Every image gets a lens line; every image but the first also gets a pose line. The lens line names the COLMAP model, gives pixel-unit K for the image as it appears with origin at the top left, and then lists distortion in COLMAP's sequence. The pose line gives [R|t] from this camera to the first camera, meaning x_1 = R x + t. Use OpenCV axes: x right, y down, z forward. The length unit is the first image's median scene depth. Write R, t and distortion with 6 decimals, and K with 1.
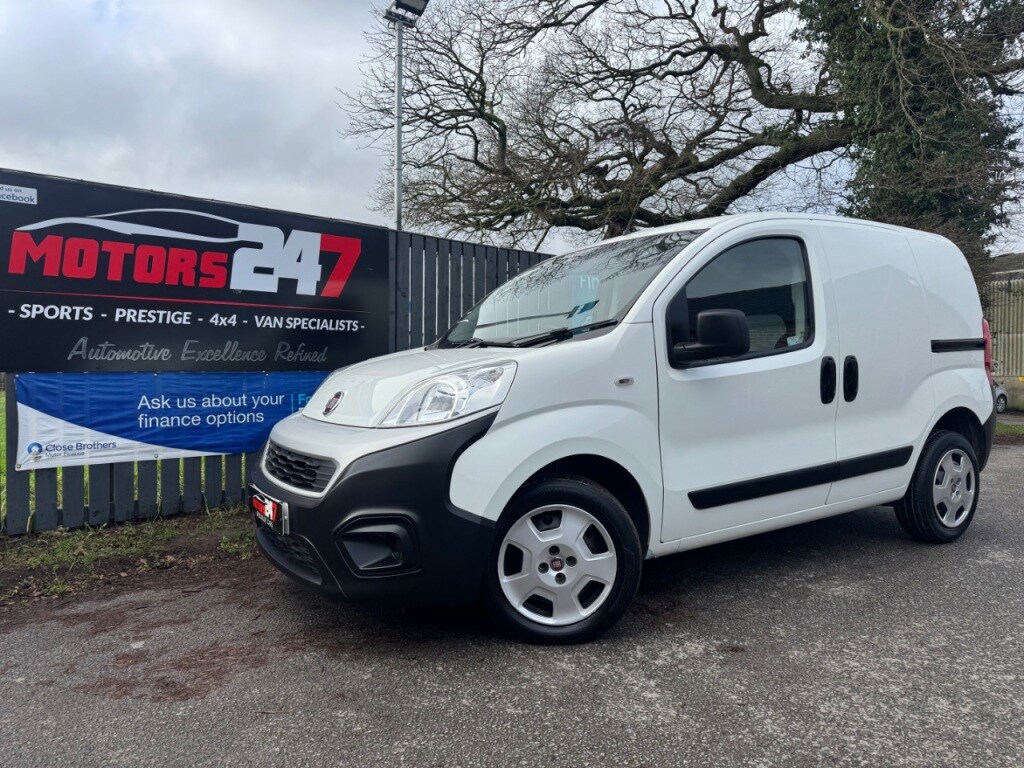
lens RADIAL K [[707.4, 0, 517.7], [0, 707.4, 380.6], [0, 0, 1]] dist [0.028618, -0.027577]
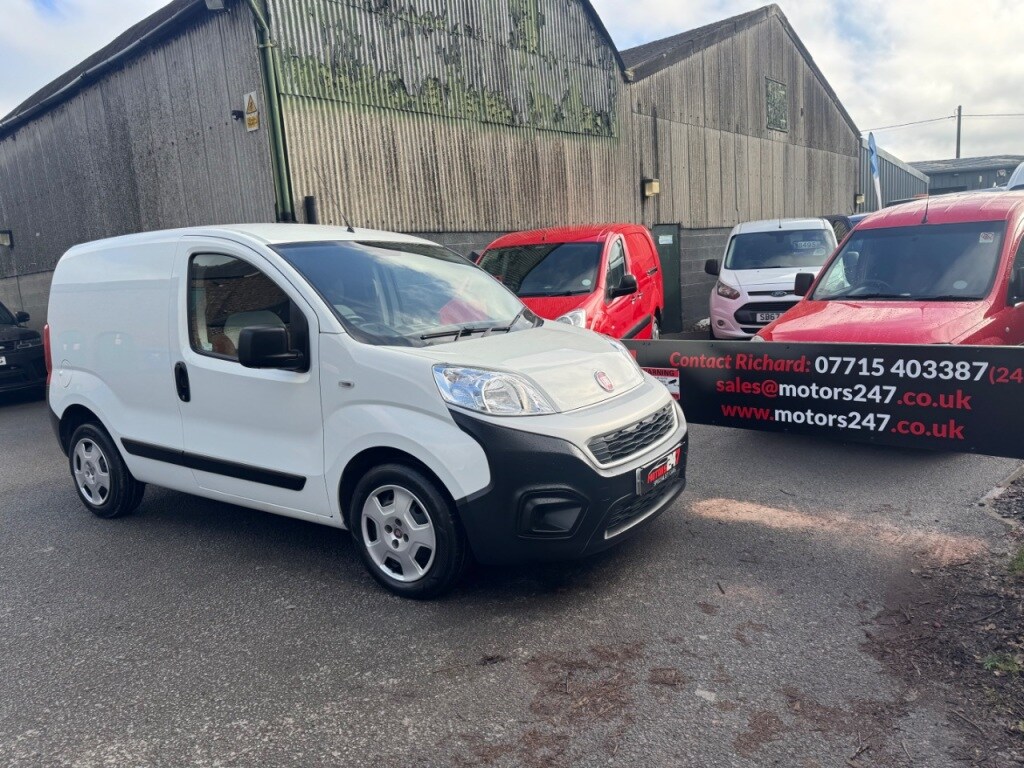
lens RADIAL K [[721.8, 0, 512.9], [0, 721.8, 385.9], [0, 0, 1]] dist [0.041864, -0.057233]
pose [[-0.909902, 0.117944, -0.397703, -0.002195], [0.050191, 0.982987, 0.176687, -0.120442], [0.411776, 0.140807, -0.900341, 1.131494]]
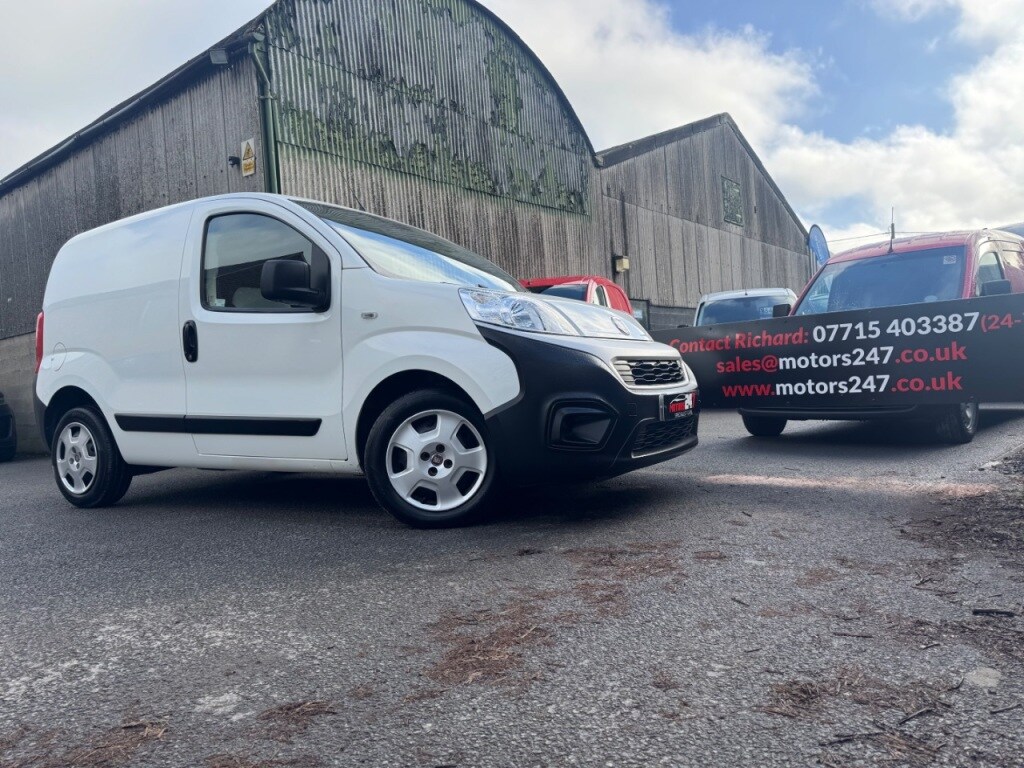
lens RADIAL K [[721.8, 0, 516.5], [0, 721.8, 388.2], [0, 0, 1]] dist [0.041864, -0.057233]
pose [[-0.884647, 0.051272, -0.463435, 0.081023], [0.045068, 0.998684, 0.024458, 0.085548], [0.464079, 0.000750, -0.885794, 1.121845]]
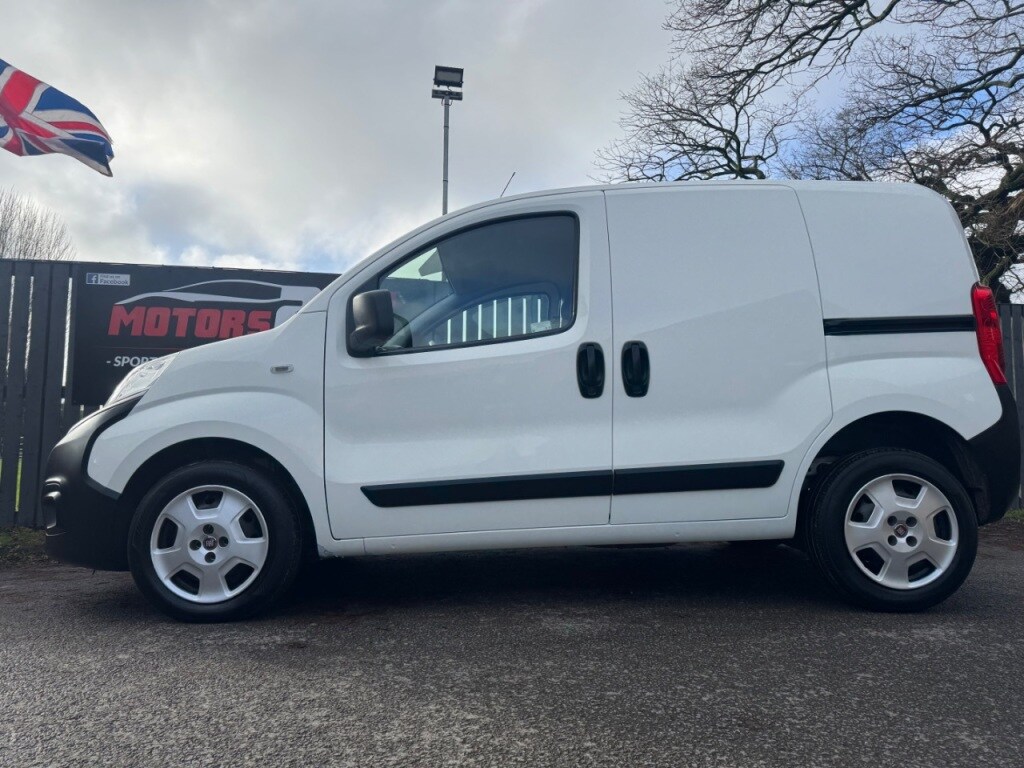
lens RADIAL K [[707.4, 0, 511.4], [0, 707.4, 386.4], [0, 0, 1]] dist [0.028618, -0.027577]
pose [[0.855598, -0.047837, -0.515425, 0.668792], [-0.010408, 0.993930, -0.109524, 0.093552], [0.517536, 0.099073, 0.849906, 0.216278]]
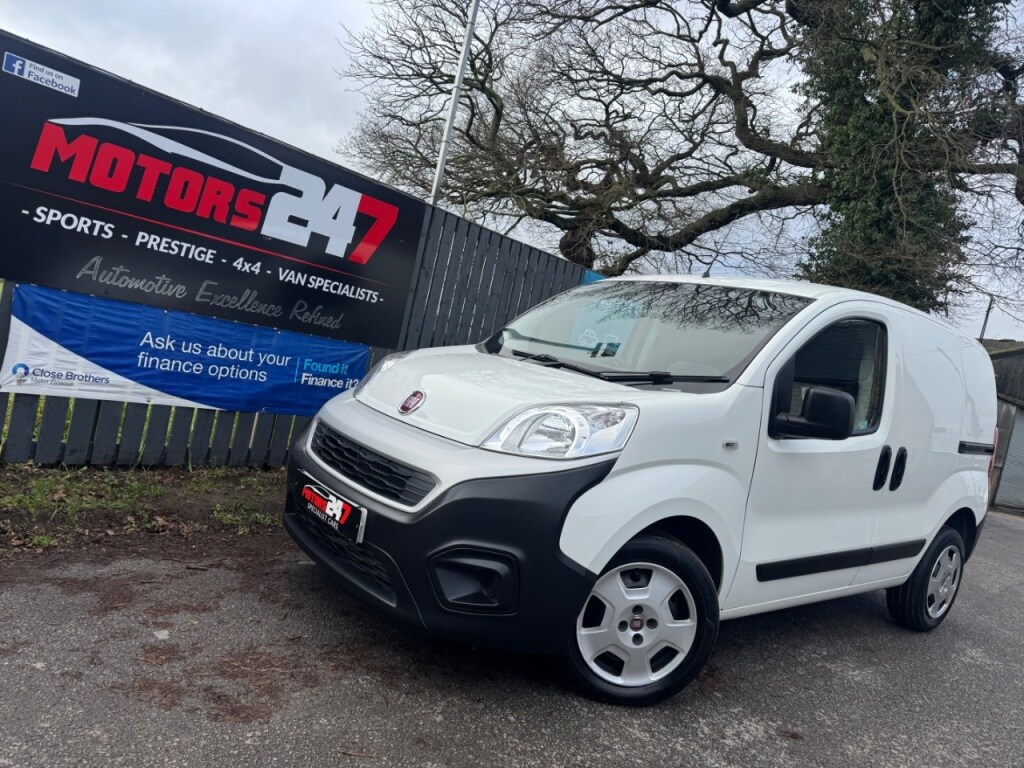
lens RADIAL K [[707.4, 0, 514.8], [0, 707.4, 381.8], [0, 0, 1]] dist [0.028618, -0.027577]
pose [[0.972361, 0.197625, 0.124333, -0.190097], [-0.201329, 0.979361, 0.017843, -0.028814], [-0.118240, -0.042382, 0.992080, 0.054511]]
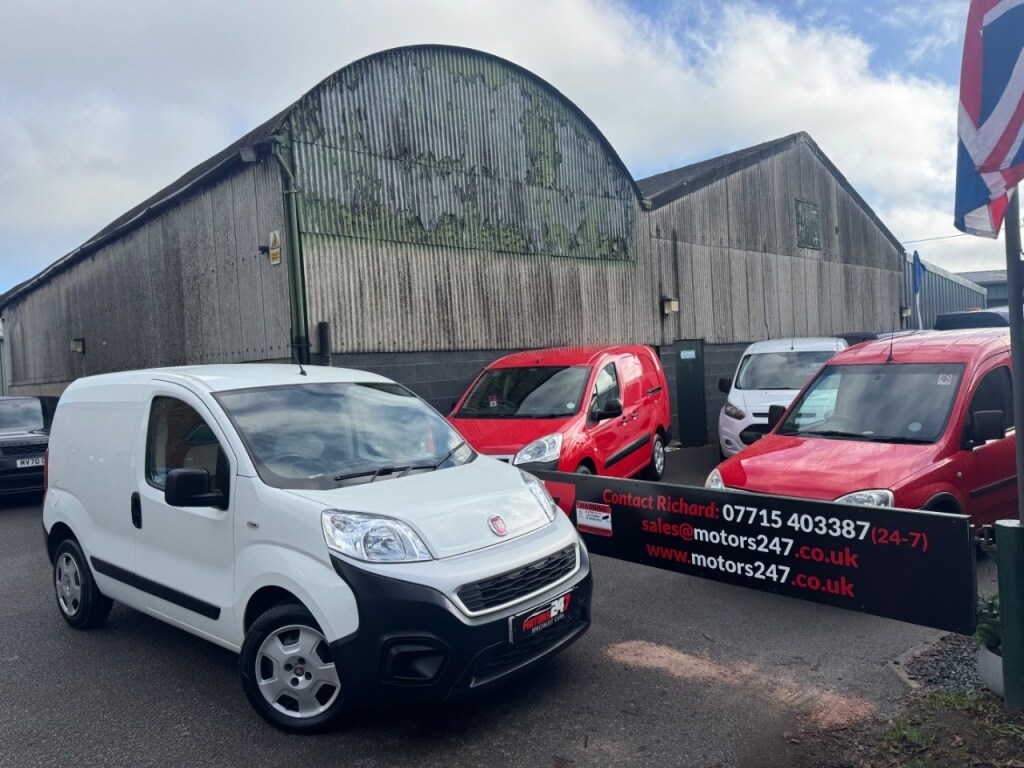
lens RADIAL K [[721.8, 0, 518.2], [0, 721.8, 382.7], [0, 0, 1]] dist [0.041864, -0.057233]
pose [[-0.944454, 0.045921, -0.325418, -0.183236], [0.035360, 0.998641, 0.038297, -0.187428], [0.326734, 0.024663, -0.944794, 1.278118]]
